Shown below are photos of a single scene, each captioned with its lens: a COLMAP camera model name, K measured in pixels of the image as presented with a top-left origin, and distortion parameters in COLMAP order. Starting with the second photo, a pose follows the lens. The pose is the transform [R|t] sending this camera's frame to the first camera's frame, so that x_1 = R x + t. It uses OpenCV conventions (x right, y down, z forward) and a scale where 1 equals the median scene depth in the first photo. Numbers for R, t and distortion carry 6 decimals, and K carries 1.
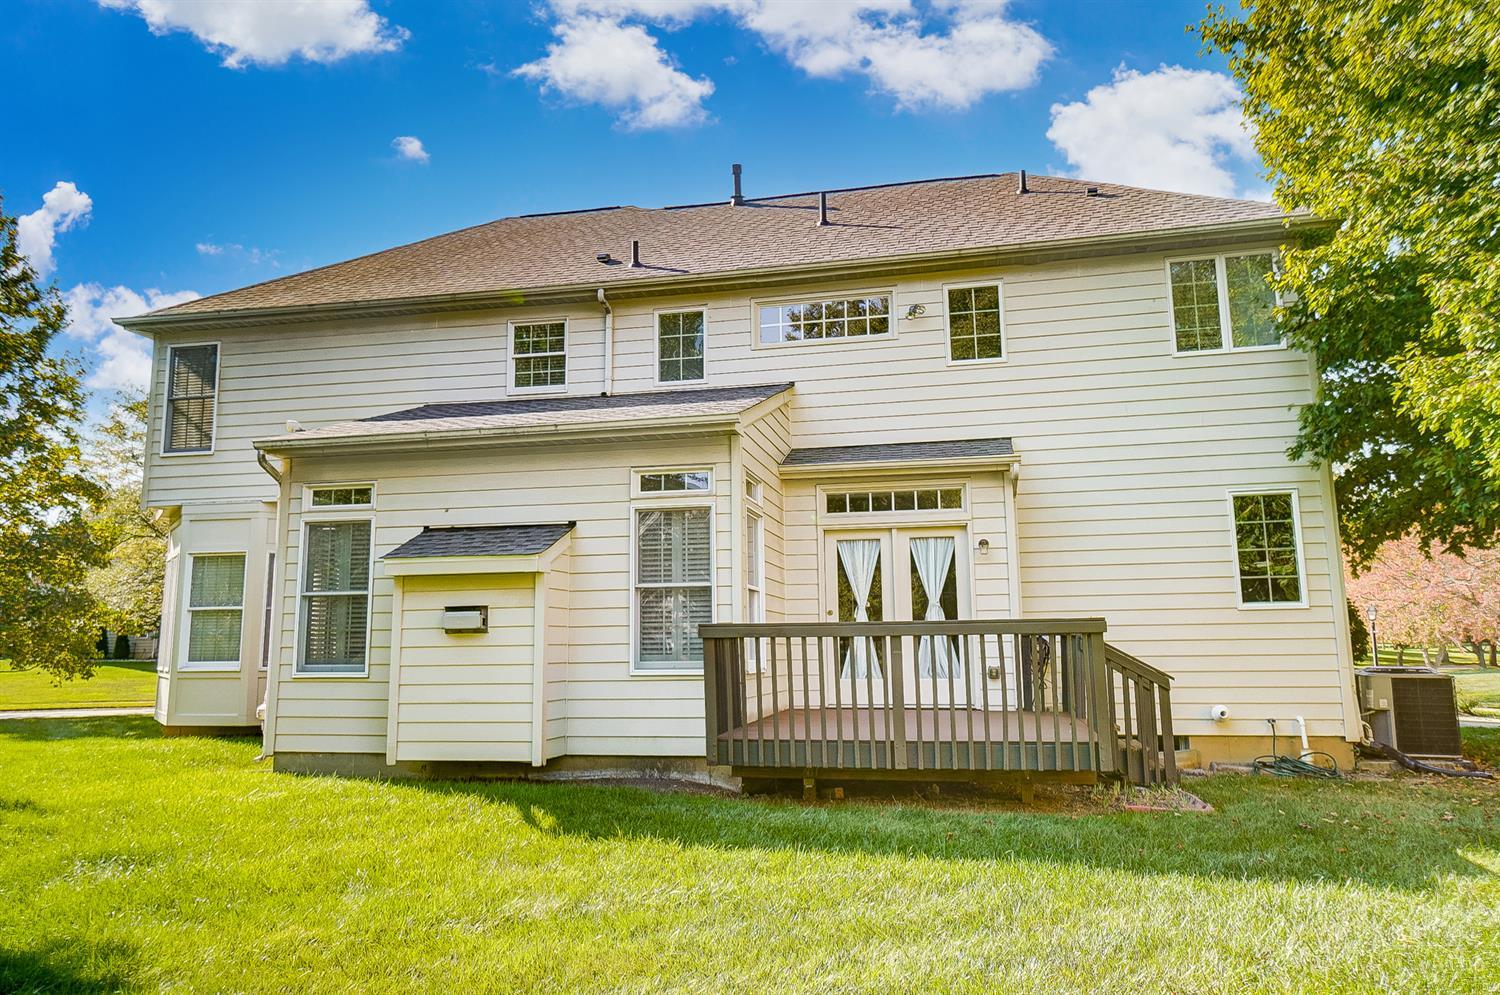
lens RADIAL K [[1089.6, 0, 750.0], [0, 1089.6, 497.5], [0, 0, 1]] dist [0.007876, 0.000341]
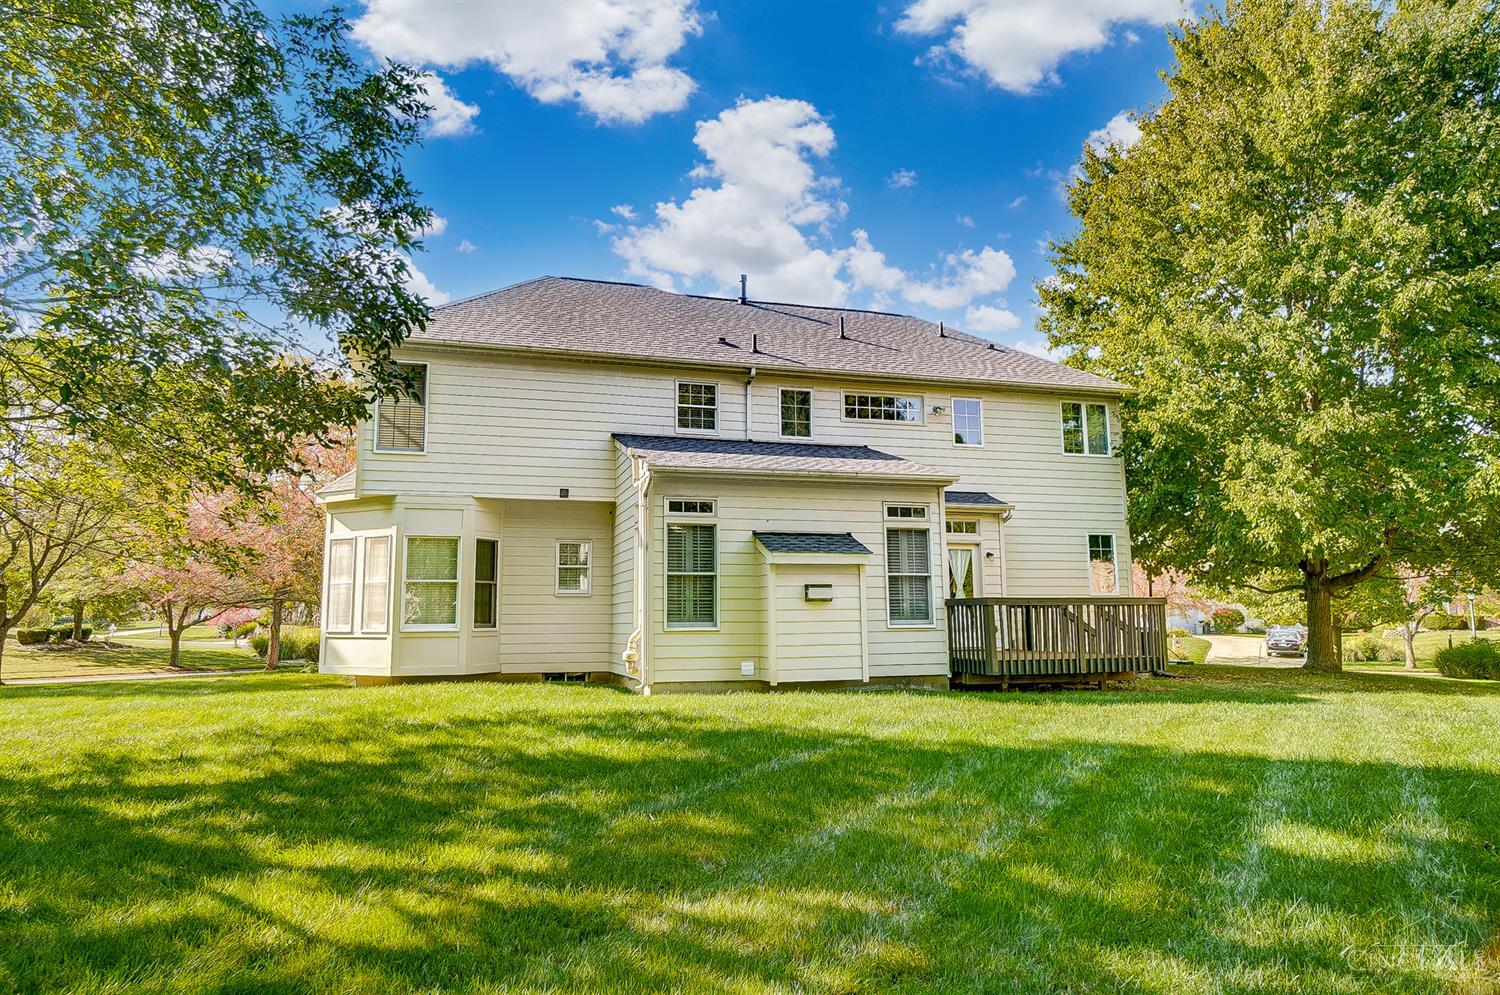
lens RADIAL K [[952.1, 0, 753.3], [0, 952.1, 529.9], [0, 0, 1]] dist [-0.058846, 0.000097]
pose [[0.870220, 0.050433, 0.490076, -0.830918], [-0.065488, 0.997761, 0.013609, 0.006880], [-0.488292, -0.043937, 0.871573, -0.122927]]
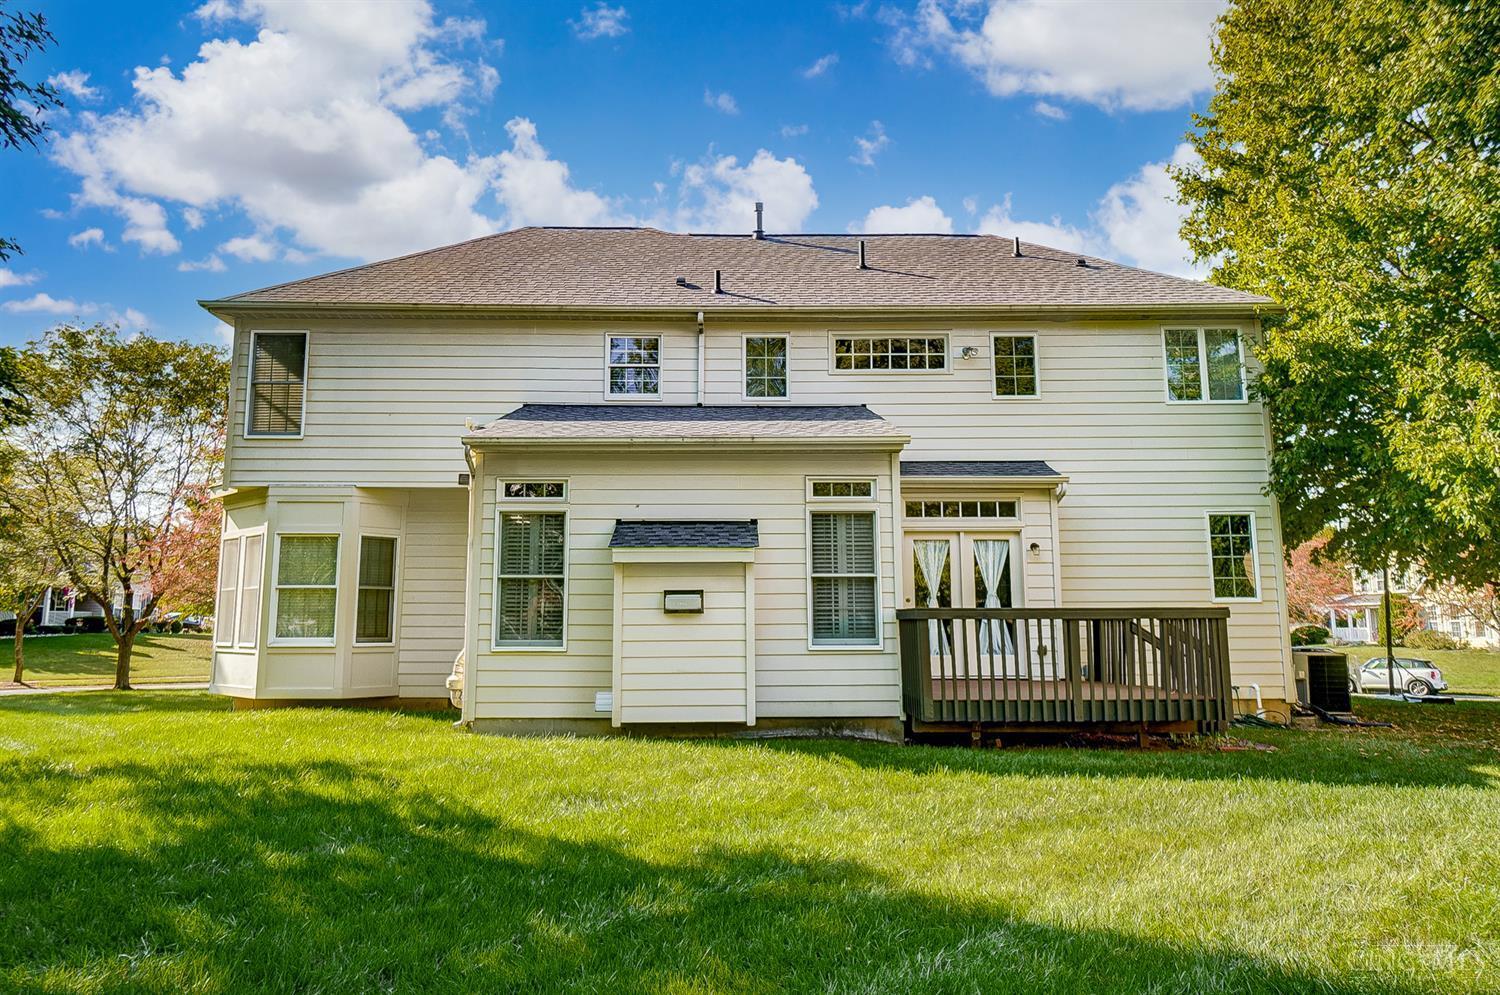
lens RADIAL K [[1044.6, 0, 750.0], [0, 1044.6, 497.5], [0, 0, 1]] dist [-0.001591, 0.000045]
pose [[0.973024, 0.037405, 0.227651, -0.365035], [-0.039058, 0.999233, 0.002757, -0.003885], [-0.227374, -0.011575, 0.973739, -0.081208]]
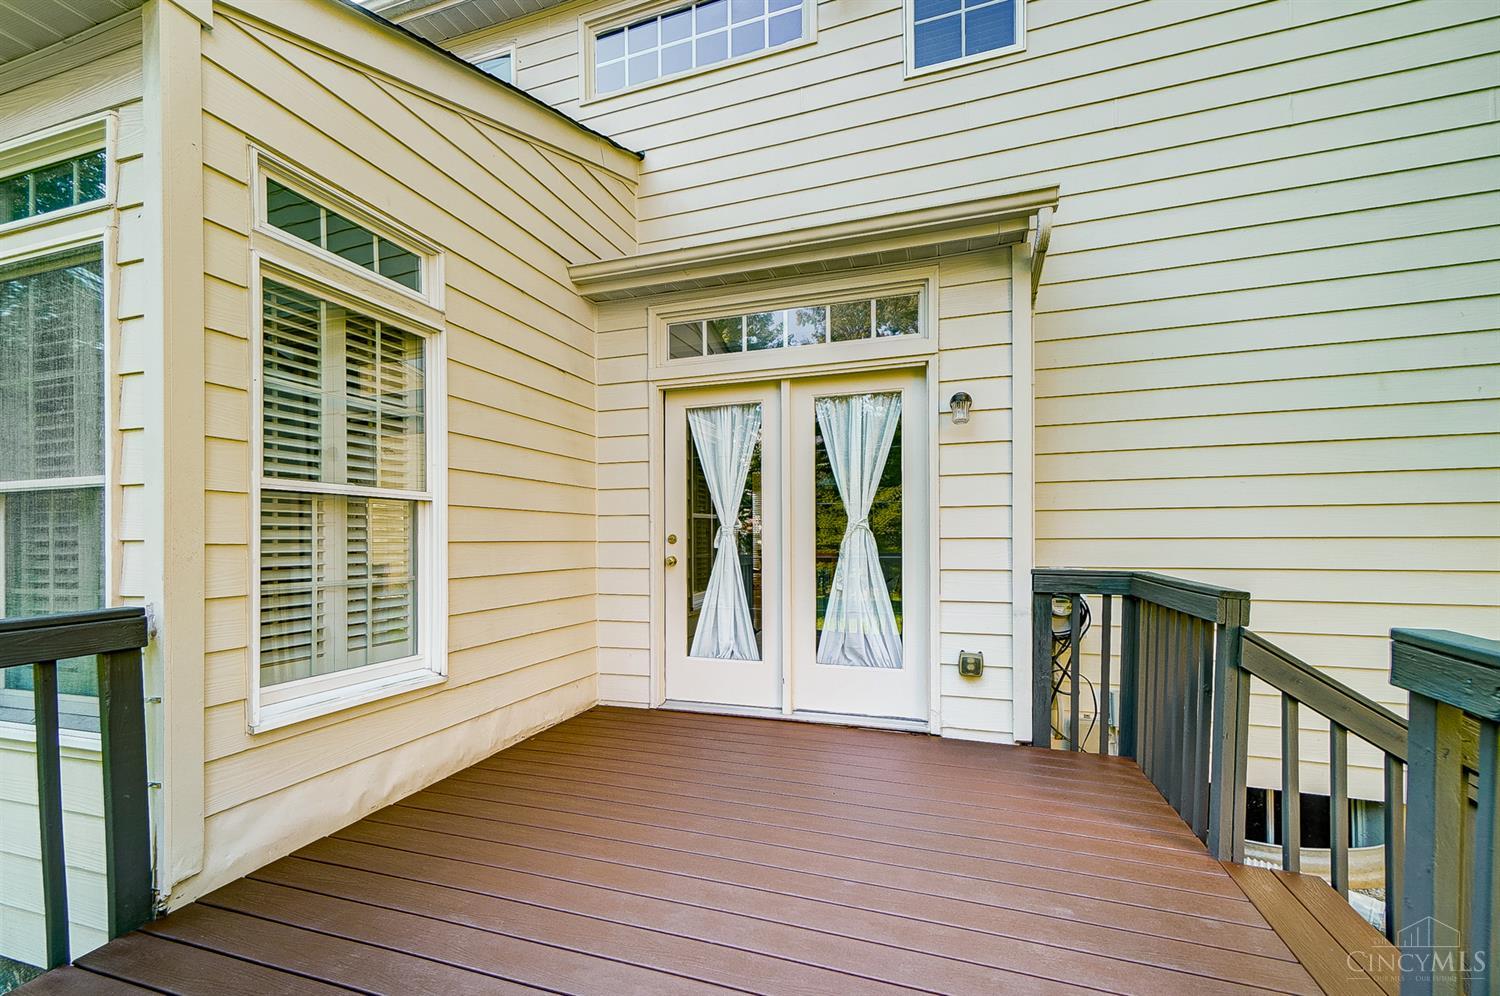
lens RADIAL K [[638.0, 0, 748.8], [0, 638.0, 542.7], [0, 0, 1]] dist [0.000416, 0.000049]
pose [[0.993204, 0.008424, -0.116077, 0.151208], [0.009173, 0.988608, 0.150231, 0.059284], [0.116020, -0.150275, 0.981813, 0.688921]]
